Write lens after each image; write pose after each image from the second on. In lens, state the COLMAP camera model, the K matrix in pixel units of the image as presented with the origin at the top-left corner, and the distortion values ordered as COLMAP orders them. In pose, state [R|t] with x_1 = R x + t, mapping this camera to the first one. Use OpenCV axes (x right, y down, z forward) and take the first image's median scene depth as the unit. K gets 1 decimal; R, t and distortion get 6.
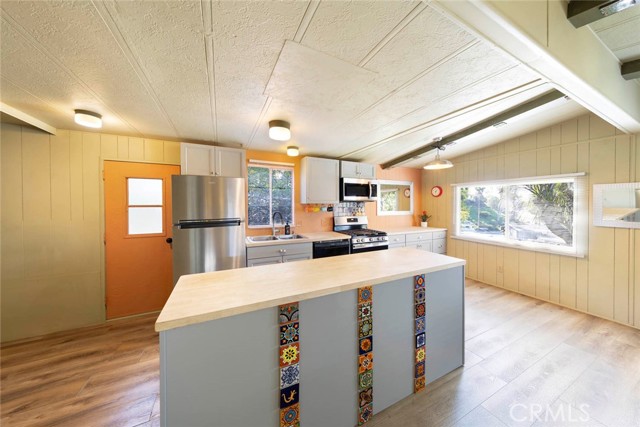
lens RADIAL K [[209.4, 0, 330.8], [0, 209.4, 205.8], [0, 0, 1]] dist [0.001479, -0.000123]
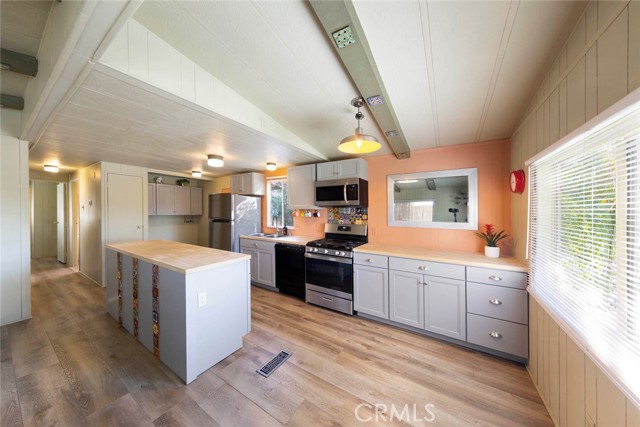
lens RADIAL K [[209.4, 0, 318.6], [0, 209.4, 210.1], [0, 0, 1]] dist [0.001479, -0.000123]
pose [[0.493423, 0.000062, -0.869790, 1.333262], [-0.012527, 0.999897, -0.007035, 0.001016], [0.869699, 0.014367, 0.493373, 0.813590]]
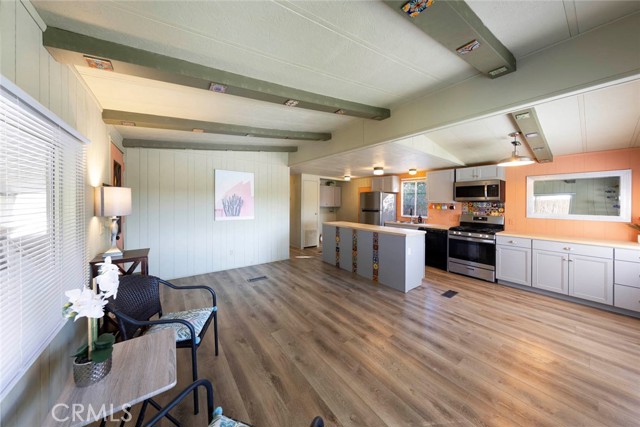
lens RADIAL K [[209.4, 0, 317.6], [0, 209.4, 205.3], [0, 0, 1]] dist [0.001479, -0.000123]
pose [[0.148508, 0.012485, -0.988832, 1.771056], [-0.022379, 0.999707, 0.009262, 0.013079], [0.988658, 0.020754, 0.148744, -0.003074]]
